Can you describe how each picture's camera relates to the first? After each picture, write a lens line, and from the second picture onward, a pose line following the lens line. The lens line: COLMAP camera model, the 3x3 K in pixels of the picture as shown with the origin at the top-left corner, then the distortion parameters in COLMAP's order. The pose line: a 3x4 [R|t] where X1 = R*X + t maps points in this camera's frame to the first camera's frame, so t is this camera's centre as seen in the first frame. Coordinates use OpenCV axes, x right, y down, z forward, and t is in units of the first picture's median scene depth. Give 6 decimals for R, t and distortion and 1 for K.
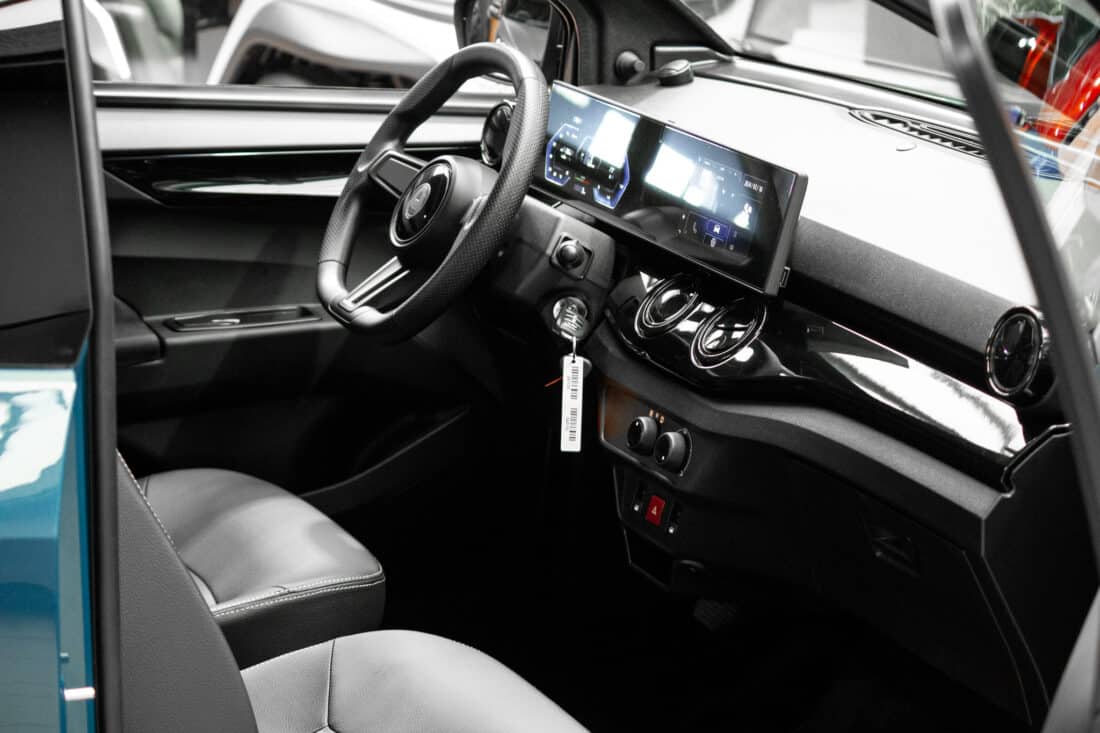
lens RADIAL K [[2904.1, 0, 550.0], [0, 2904.1, 366.5], [0, 0, 1]] dist [-0.308704, 0.609591]
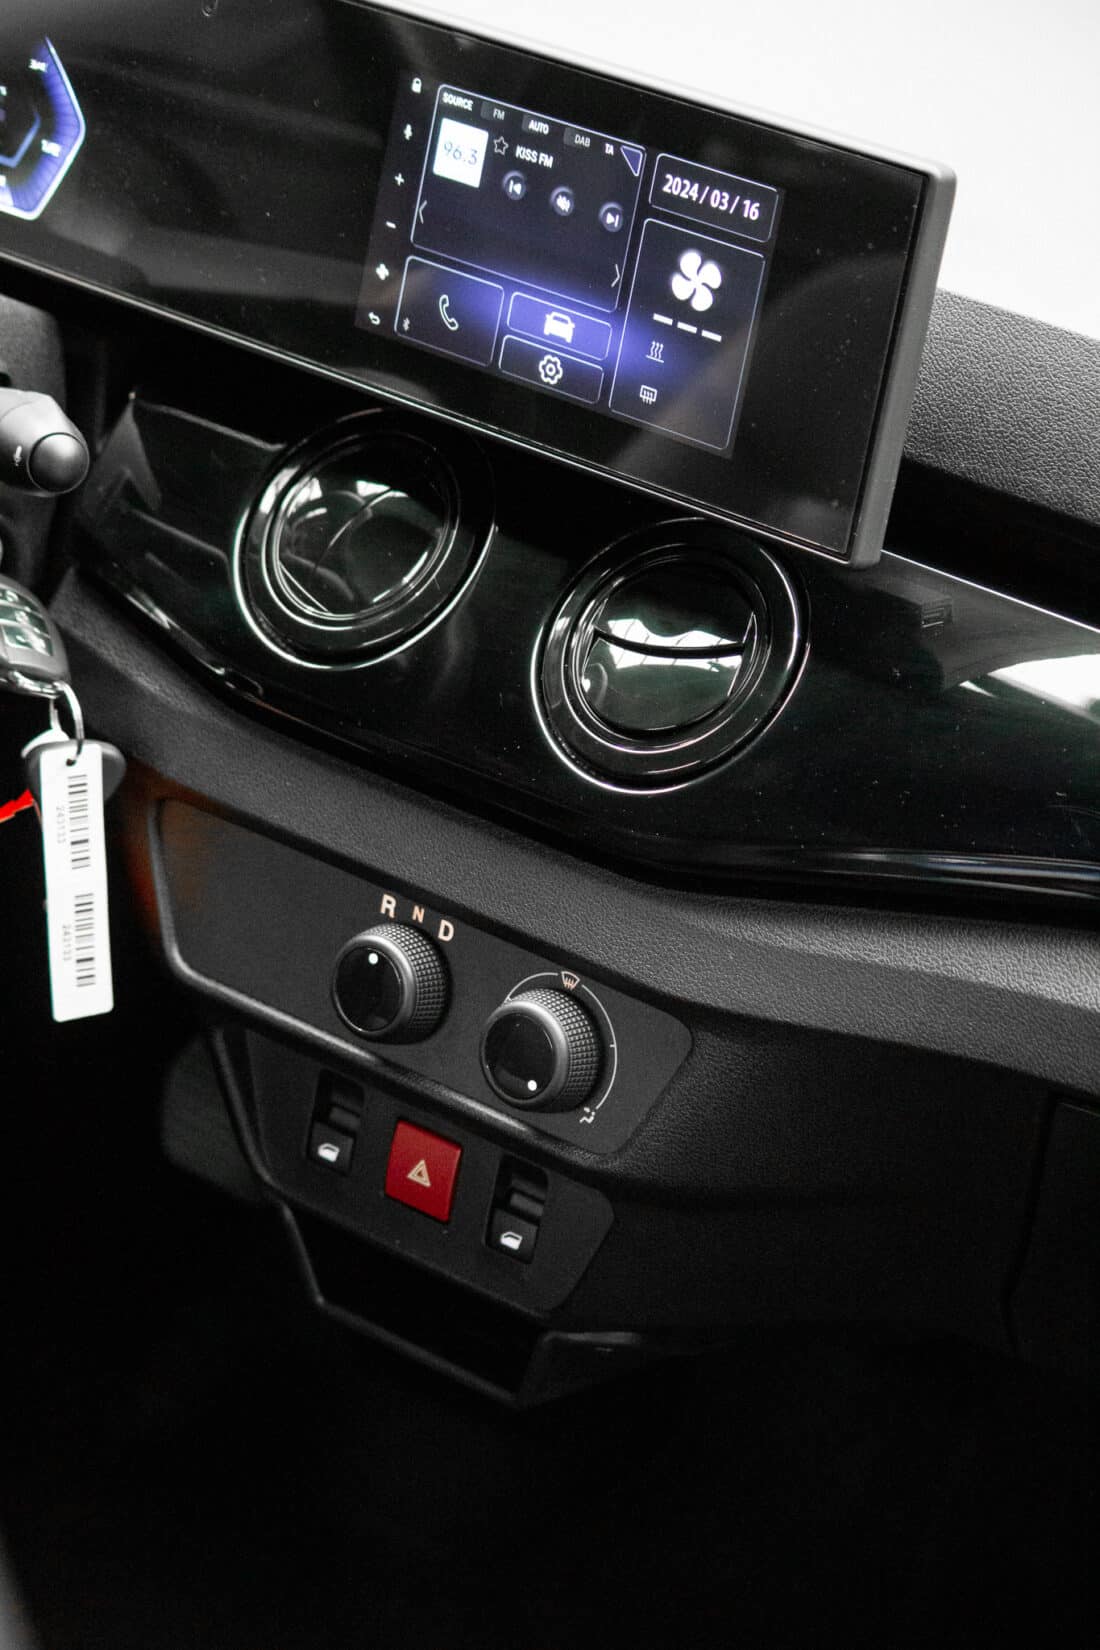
lens RADIAL K [[4731.8, 0, 550.0], [0, 4731.8, 825.0], [0, 0, 1]] dist [-0.235845, -0.319747]
pose [[0.895663, -0.225903, 0.383086, -0.141123], [0.114345, 0.949401, 0.292513, -0.137058], [-0.429782, -0.218189, 0.876174, 0.517150]]
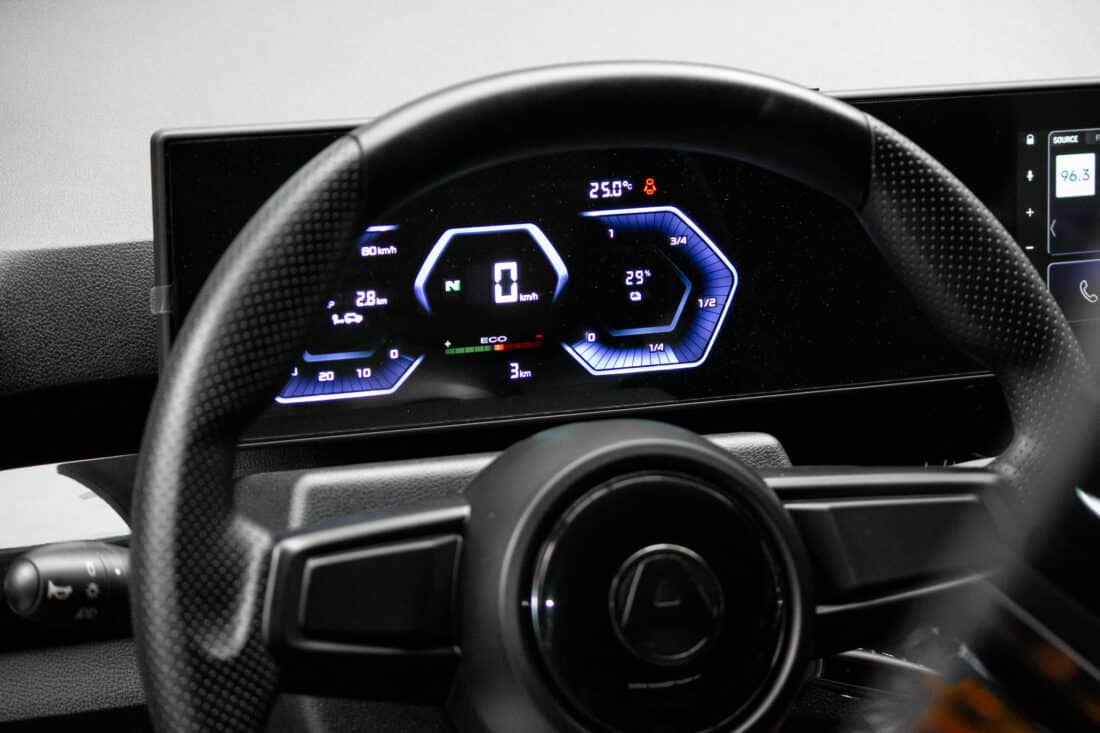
lens RADIAL K [[3274.6, 0, 550.0], [0, 3274.6, 366.5], [0, 0, 1]] dist [-0.170663, -1.042800]
pose [[0.061799, -0.434402, 0.898597, -0.368214], [0.178142, 0.890662, 0.418314, -0.239603], [-0.982062, 0.134226, 0.132427, 0.975170]]
